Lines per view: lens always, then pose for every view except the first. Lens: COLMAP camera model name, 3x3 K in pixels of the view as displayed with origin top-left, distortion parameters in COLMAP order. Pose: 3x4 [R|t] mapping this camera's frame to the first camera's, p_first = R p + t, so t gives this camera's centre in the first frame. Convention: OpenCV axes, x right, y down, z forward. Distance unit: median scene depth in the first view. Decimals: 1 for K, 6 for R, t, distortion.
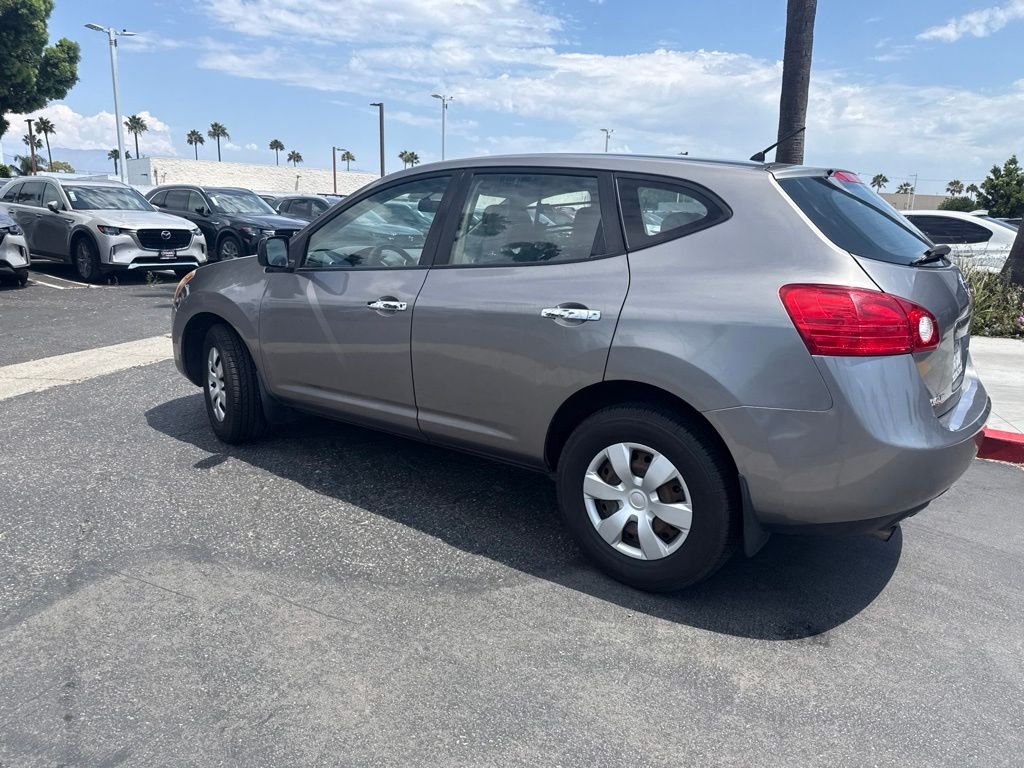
lens RADIAL K [[720.3, 0, 511.3], [0, 720.3, 380.0], [0, 0, 1]] dist [0.017219, -0.026272]
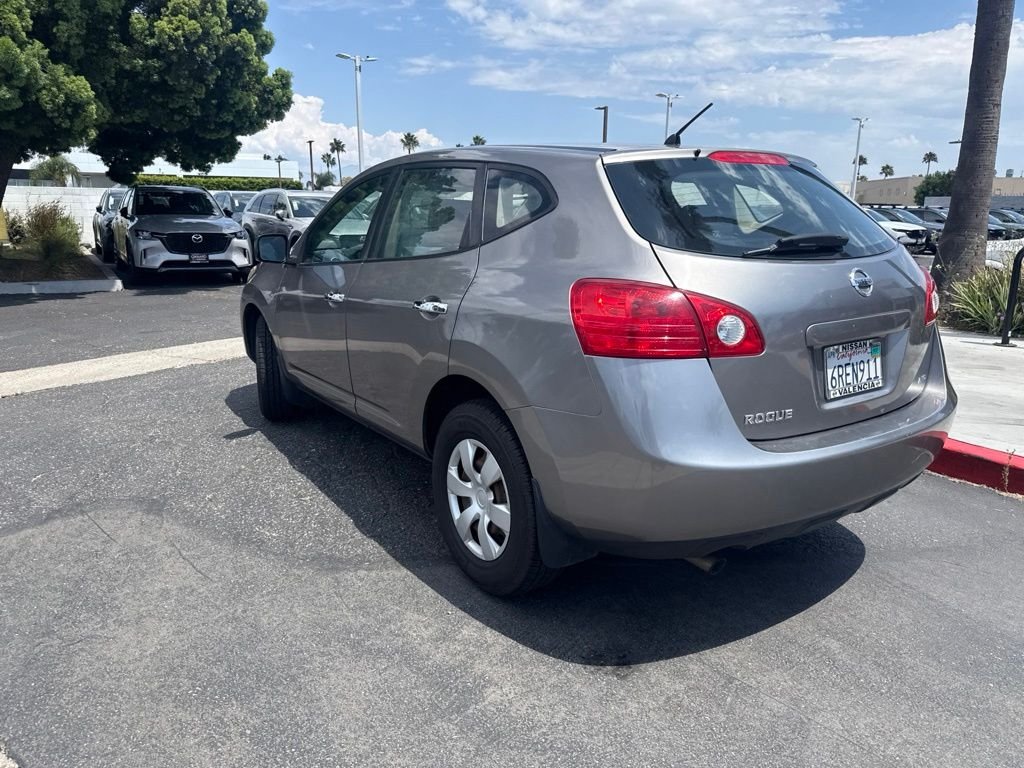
lens RADIAL K [[720.3, 0, 511.2], [0, 720.3, 388.5], [0, 0, 1]] dist [0.018436, -0.027850]
pose [[0.945182, 0.057826, -0.321382, 0.469171], [-0.055678, 0.998323, 0.015880, -0.000266], [0.321762, 0.002884, 0.946816, 0.081230]]
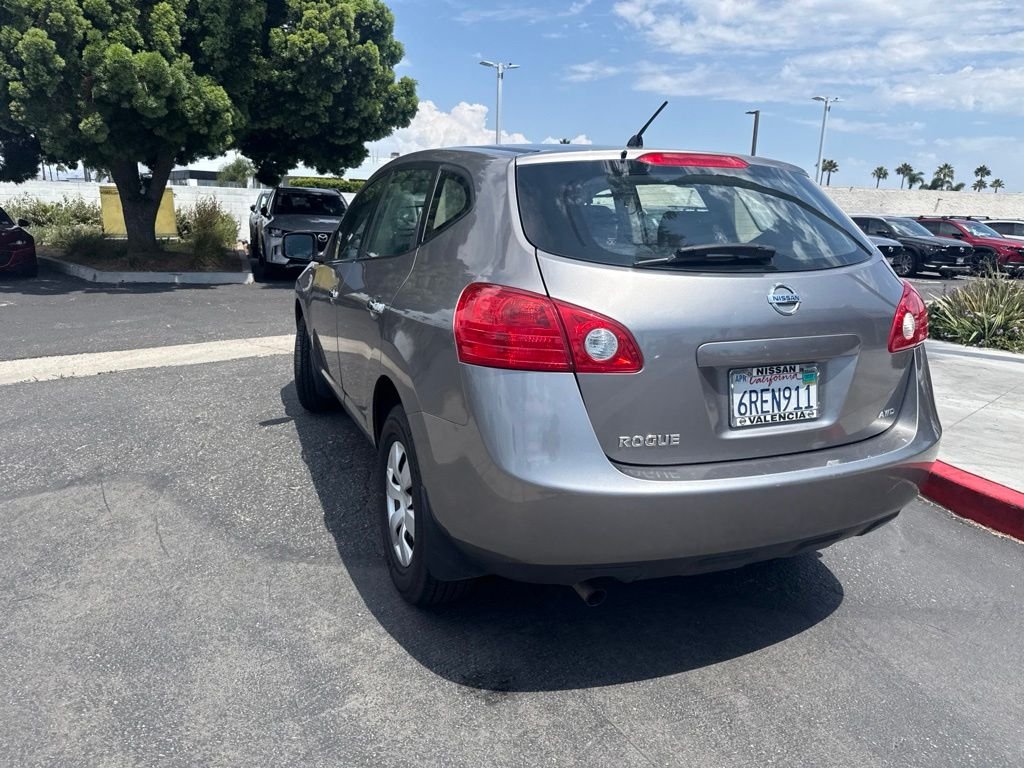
lens RADIAL K [[723.6, 0, 515.7], [0, 723.6, 382.4], [0, 0, 1]] dist [0.014979, -0.023548]
pose [[0.861954, 0.109484, -0.495023, 0.691453], [-0.116894, 0.993014, 0.016085, -0.023810], [0.493326, 0.044001, 0.868731, 0.203814]]
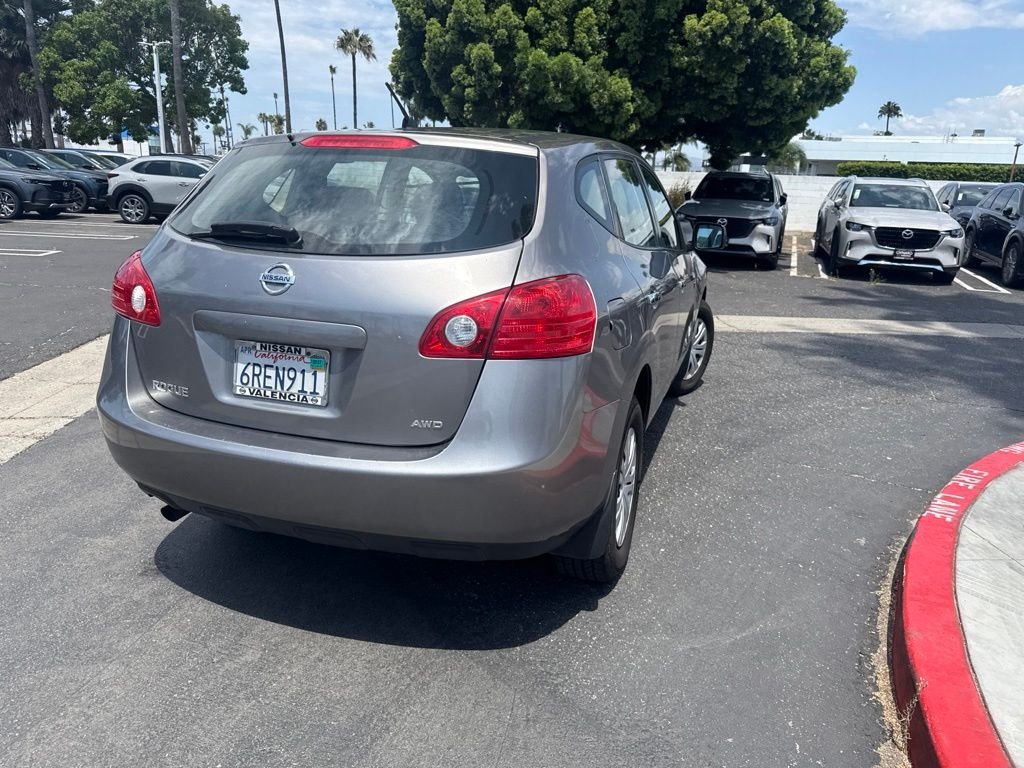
lens RADIAL K [[728.9, 0, 512.0], [0, 728.9, 384.0], [0, 0, 1]] dist [-0.001783, -0.002355]
pose [[0.308447, 0.239049, -0.920715, 1.275882], [-0.241969, 0.955788, 0.167094, -0.189412], [0.919952, 0.171245, 0.352652, 0.880258]]
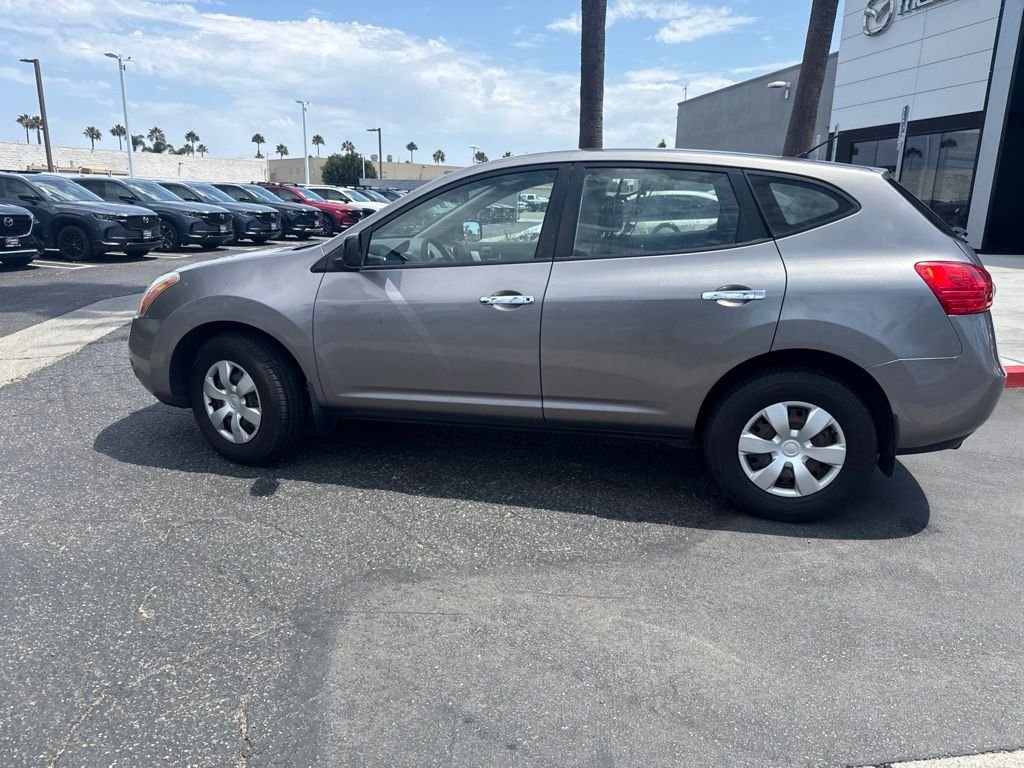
lens RADIAL K [[719.3, 0, 510.6], [0, 719.3, 388.9], [0, 0, 1]] dist [0.023156, -0.034177]
pose [[0.909866, -0.114270, 0.398856, -0.644693], [0.096843, 0.993263, 0.063647, -0.047567], [-0.403441, -0.019284, 0.914802, 0.084588]]
